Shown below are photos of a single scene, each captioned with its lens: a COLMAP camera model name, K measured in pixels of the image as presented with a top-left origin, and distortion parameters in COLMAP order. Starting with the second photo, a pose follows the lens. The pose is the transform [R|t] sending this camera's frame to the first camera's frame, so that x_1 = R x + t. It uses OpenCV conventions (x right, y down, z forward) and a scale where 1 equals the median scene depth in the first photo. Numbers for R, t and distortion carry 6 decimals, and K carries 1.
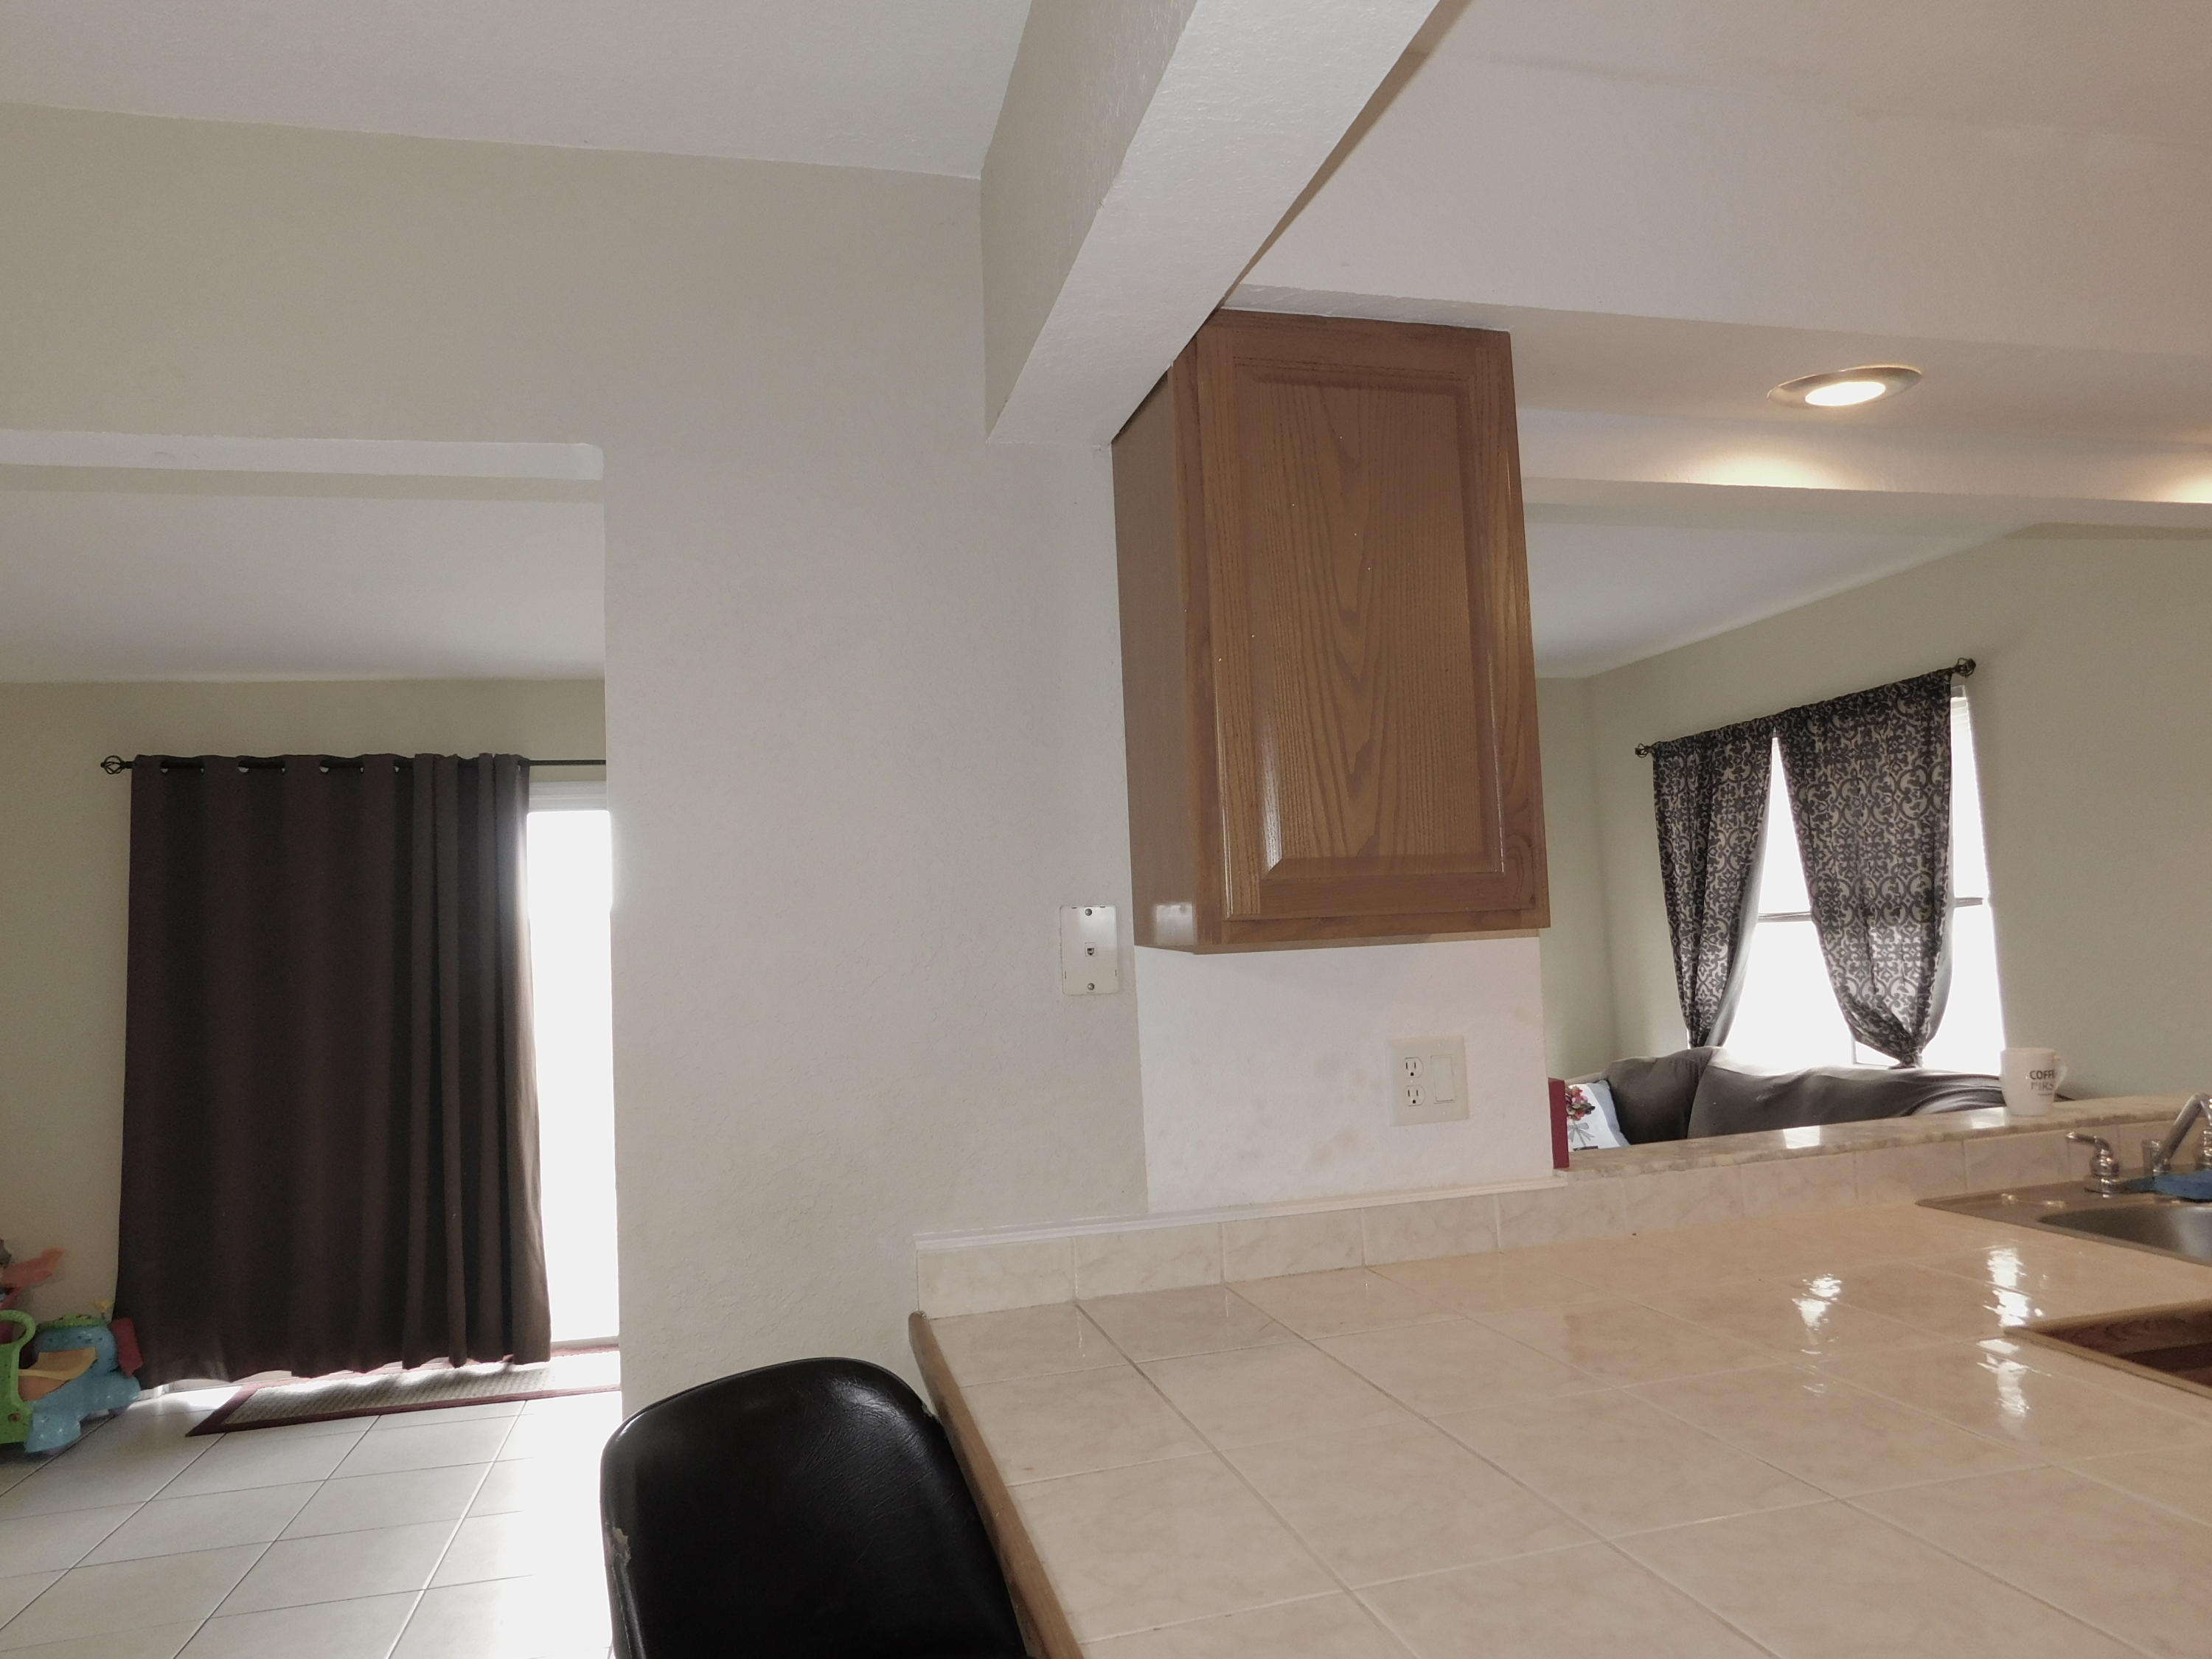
lens RADIAL K [[1462.8, 0, 1115.4], [0, 1462.8, 824.2], [0, 0, 1]] dist [-0.064817, 0.053927]
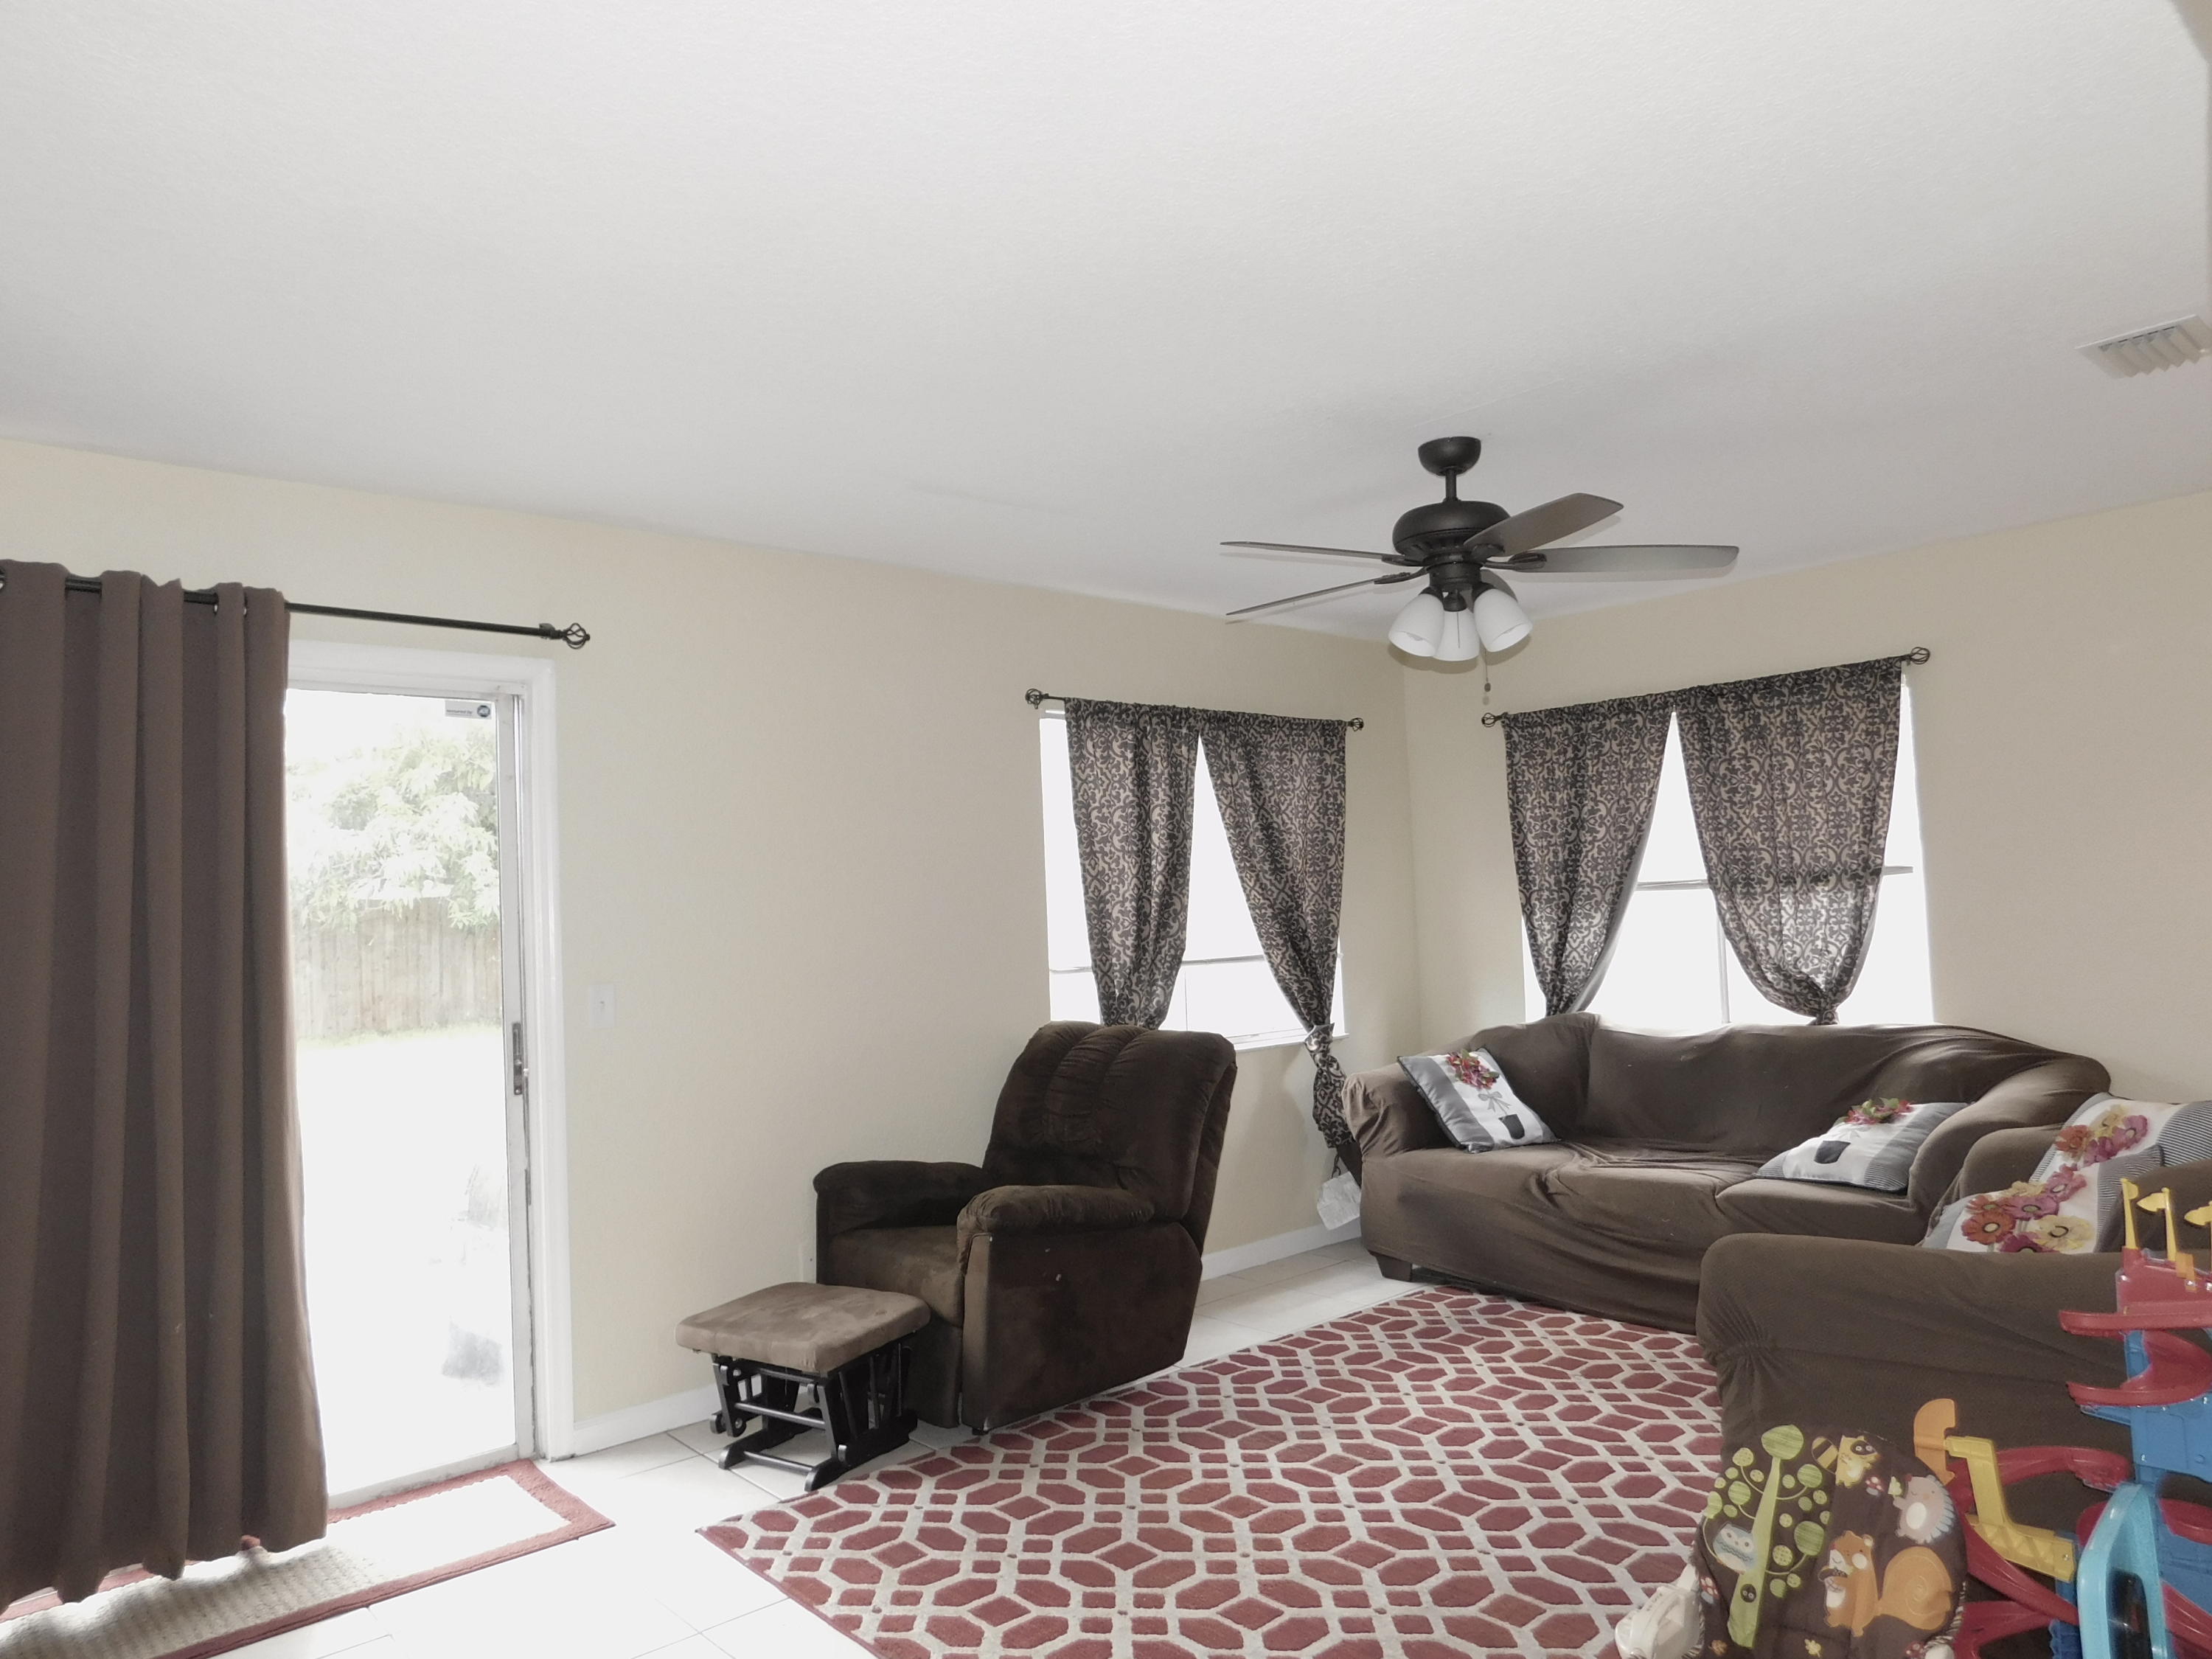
lens RADIAL K [[1462.8, 0, 1105.0], [0, 1462.8, 823.4], [0, 0, 1]] dist [-0.064817, 0.053927]
pose [[0.880346, 0.039482, 0.472685, -0.429106], [-0.042397, 0.999091, -0.004489, 0.045437], [-0.472433, -0.016089, 0.881220, 0.295061]]
